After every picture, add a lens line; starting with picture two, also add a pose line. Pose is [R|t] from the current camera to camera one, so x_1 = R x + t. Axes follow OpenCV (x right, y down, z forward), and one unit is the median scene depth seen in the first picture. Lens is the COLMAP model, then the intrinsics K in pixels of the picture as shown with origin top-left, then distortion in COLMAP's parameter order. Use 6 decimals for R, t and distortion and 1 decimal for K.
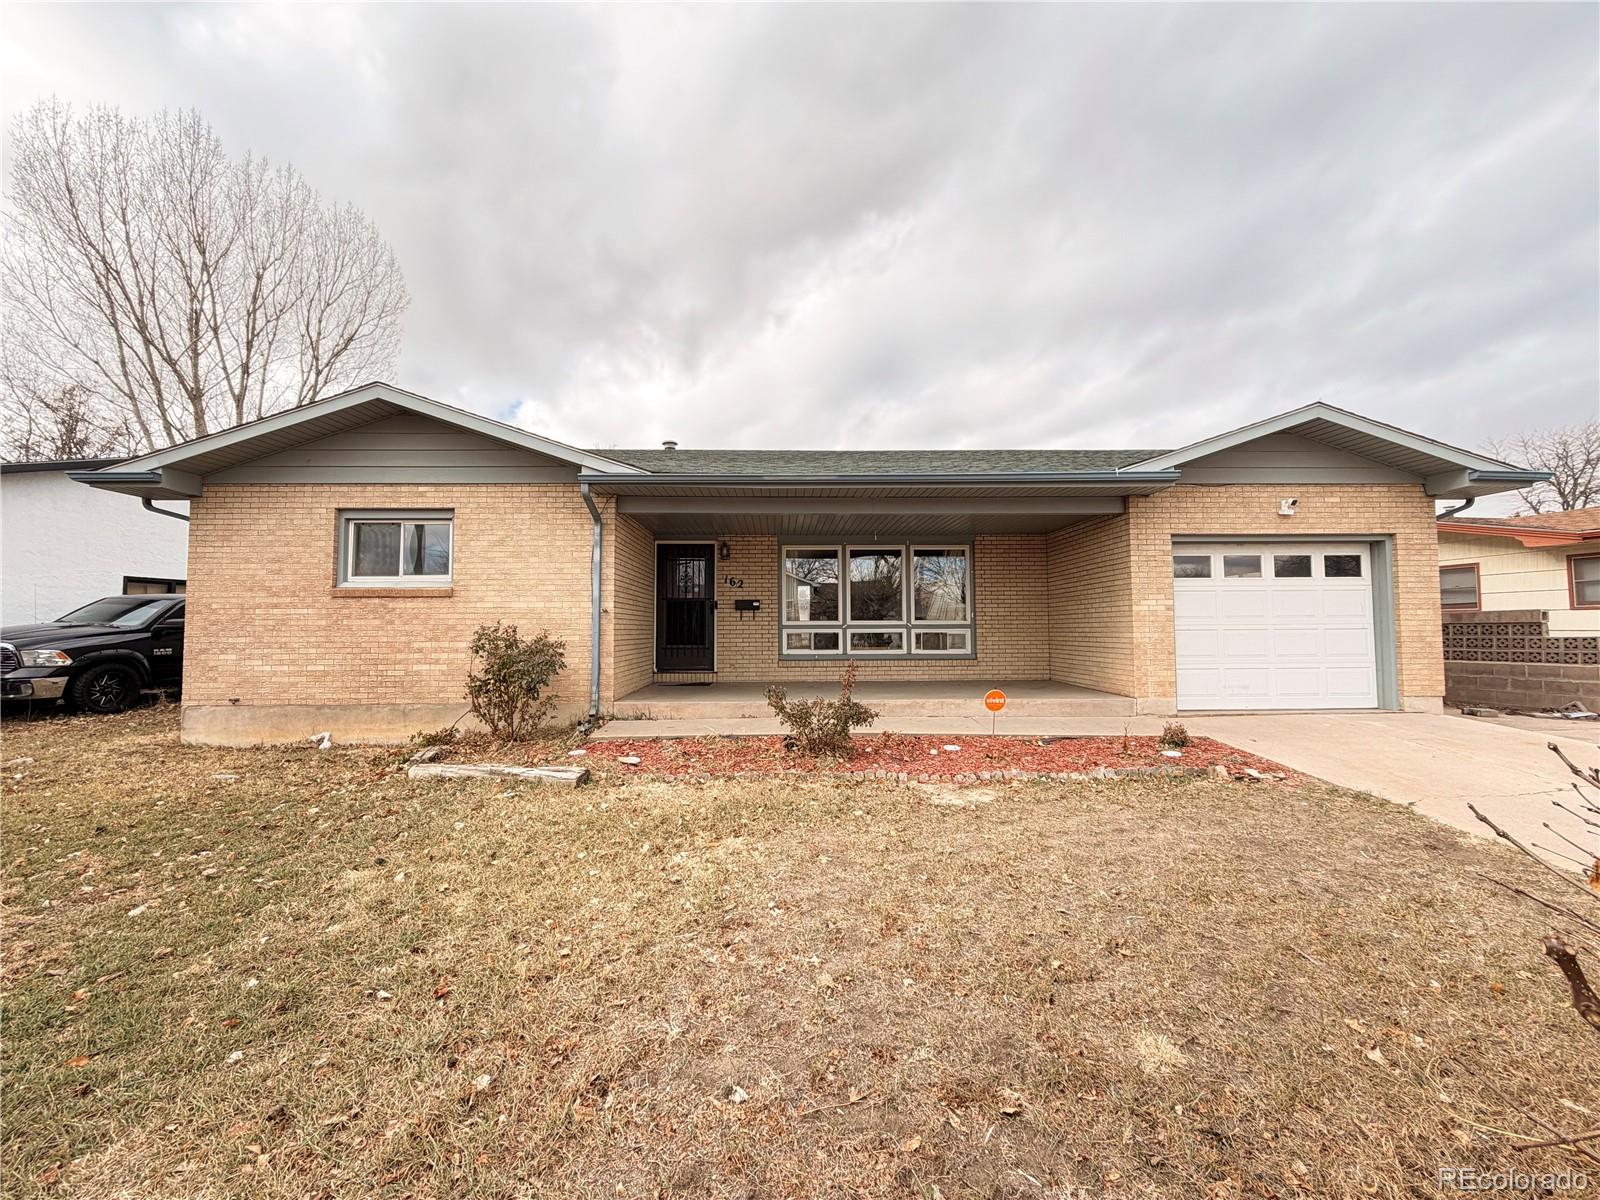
lens RADIAL K [[633.2, 0, 796.5], [0, 633.2, 600.3], [0, 0, 1]] dist [0.002690, -0.000012]
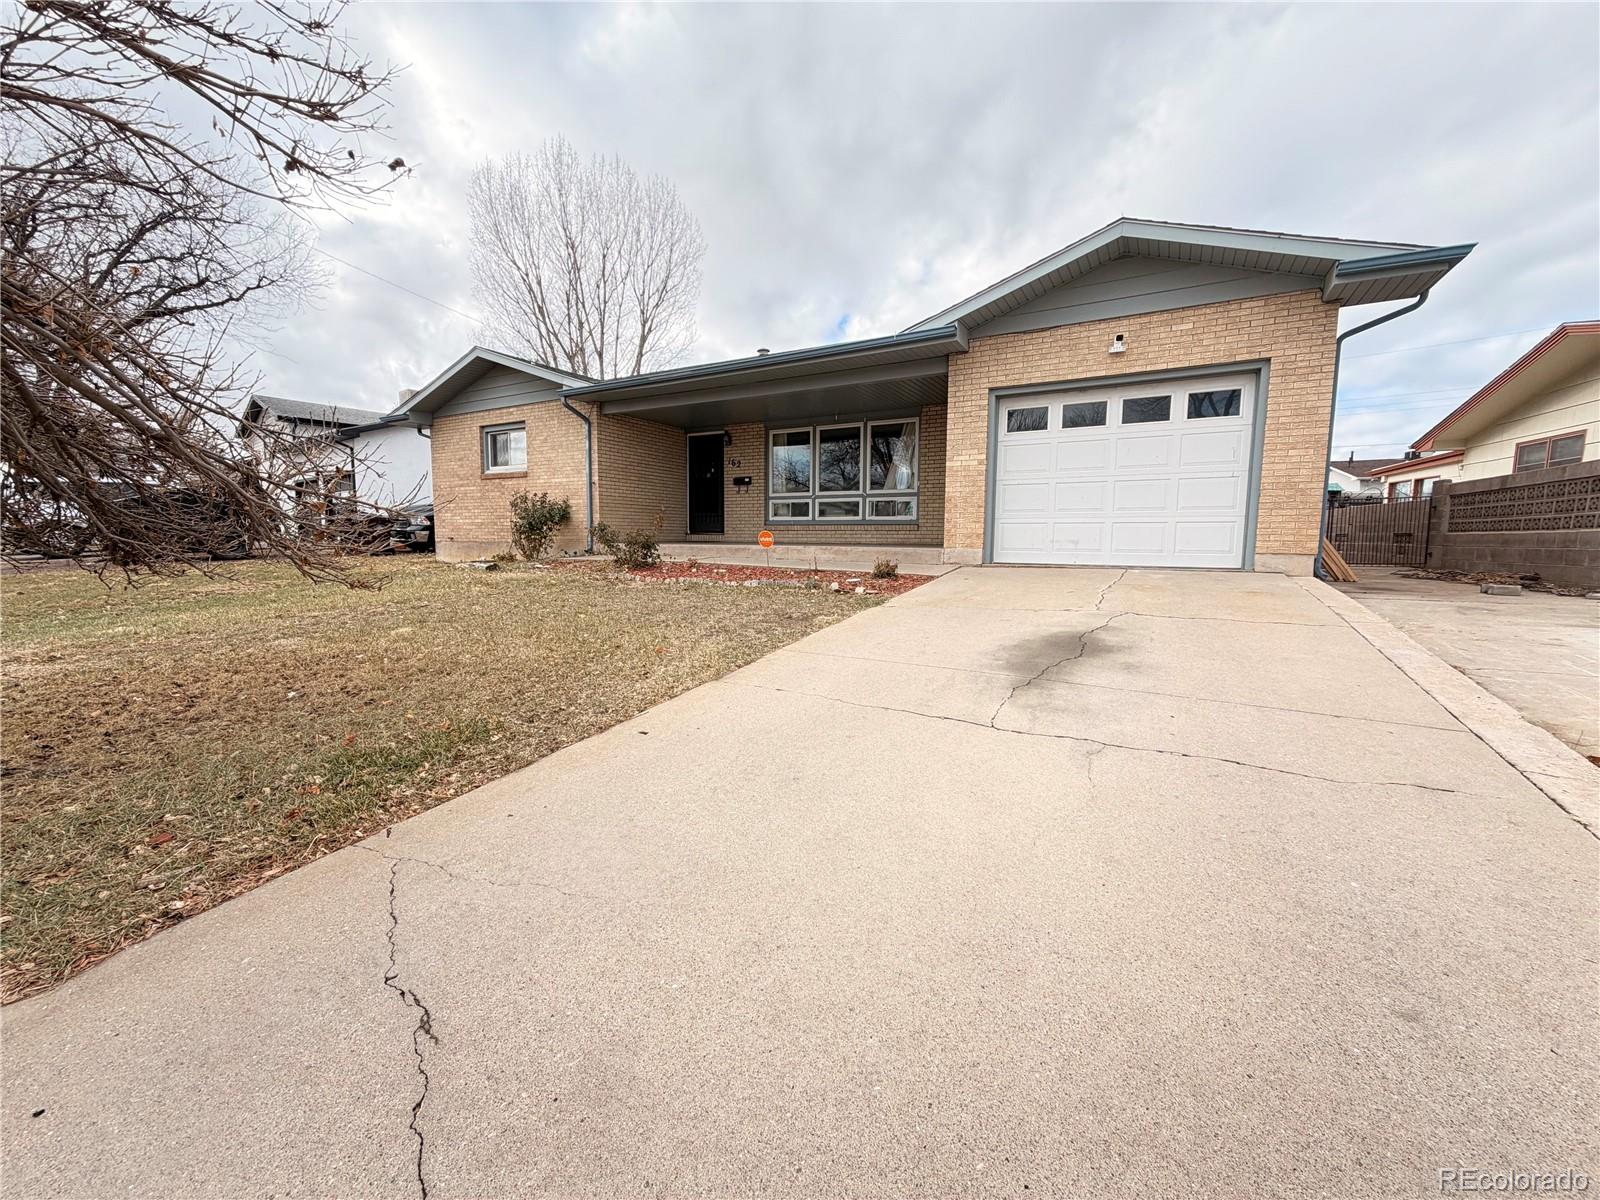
lens RADIAL K [[633.2, 0, 796.5], [0, 633.2, 600.3], [0, 0, 1]] dist [0.002690, -0.000012]
pose [[0.858866, 0.061389, -0.508507, 0.852258], [0.014133, 0.989573, 0.143336, 0.080799], [0.512005, -0.130293, 0.849044, -0.061105]]
